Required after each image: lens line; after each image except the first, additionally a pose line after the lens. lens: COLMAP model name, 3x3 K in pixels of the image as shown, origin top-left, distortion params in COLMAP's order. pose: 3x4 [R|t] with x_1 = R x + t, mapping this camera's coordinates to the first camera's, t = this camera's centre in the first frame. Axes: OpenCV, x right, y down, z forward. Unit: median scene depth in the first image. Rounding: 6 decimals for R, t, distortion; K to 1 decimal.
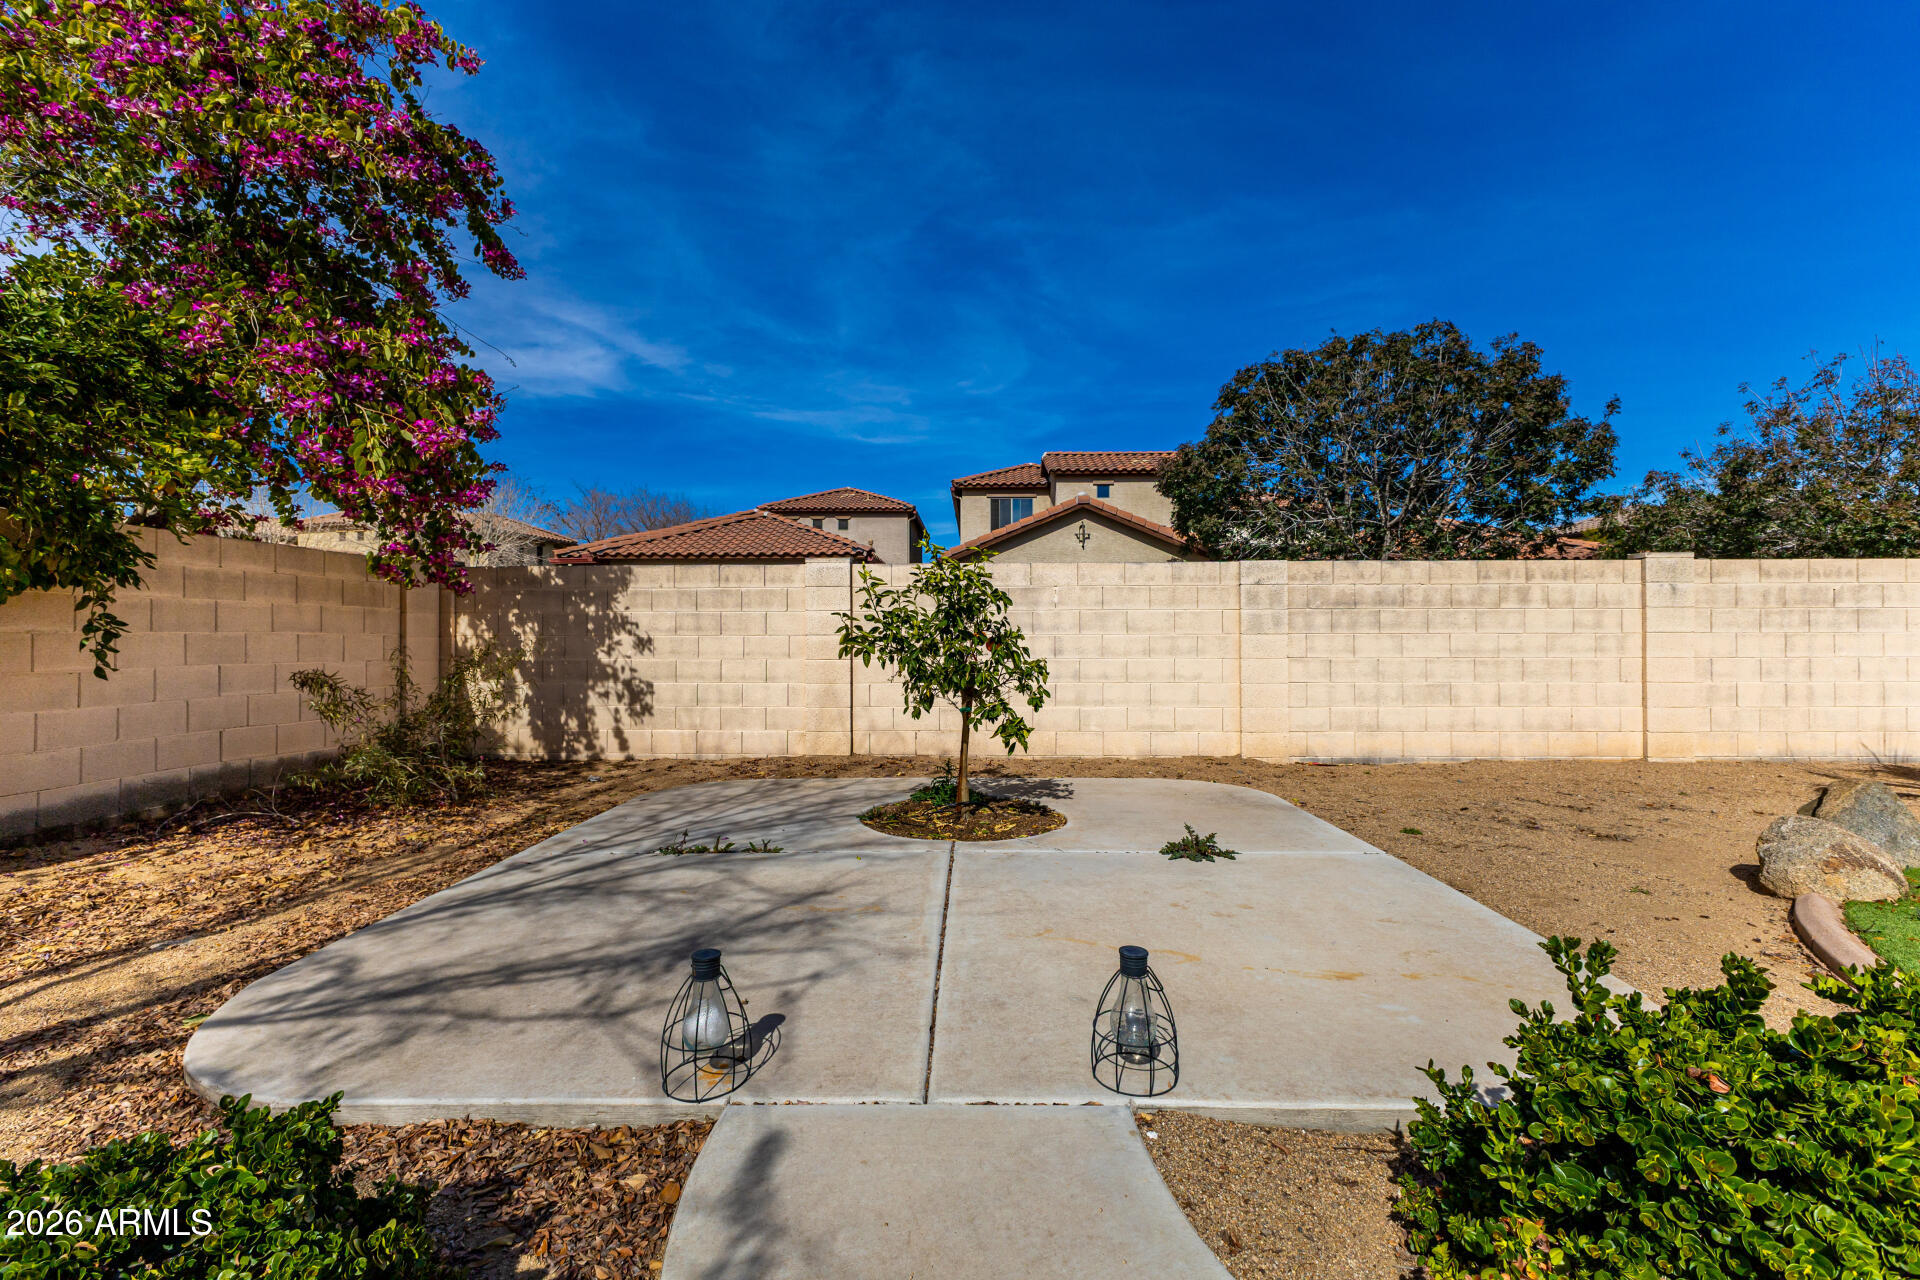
lens RADIAL K [[835.4, 0, 968.0], [0, 835.4, 622.8], [0, 0, 1]] dist [0.016198, -0.005229]
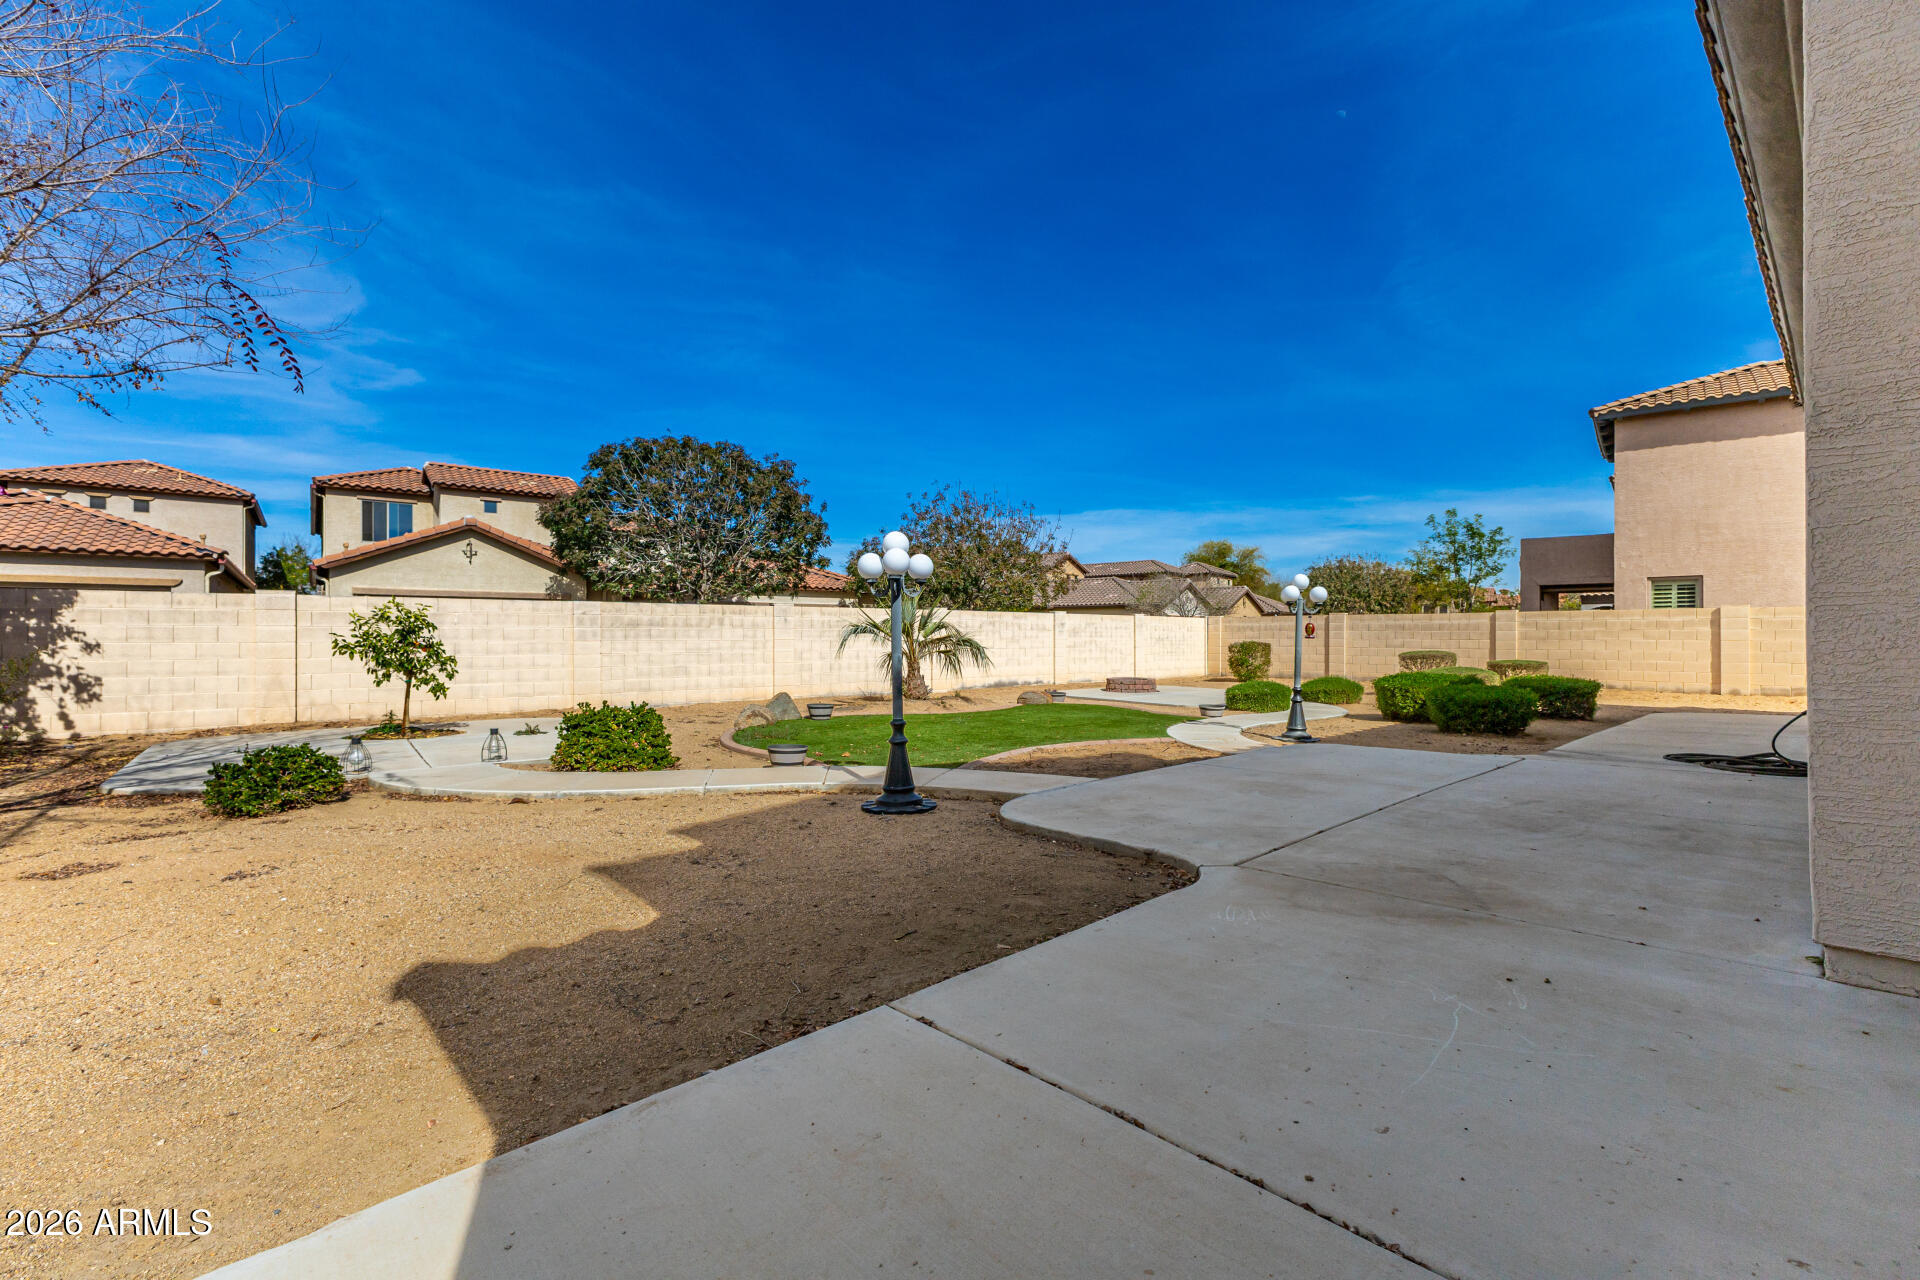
lens RADIAL K [[835.4, 0, 963.5], [0, 835.4, 638.3], [0, 0, 1]] dist [0.016198, -0.005229]
pose [[0.781937, 0.001006, 0.623356, -0.141249], [-0.013934, 0.999777, 0.015865, -0.031214], [-0.623201, -0.021091, 0.781777, -0.904597]]
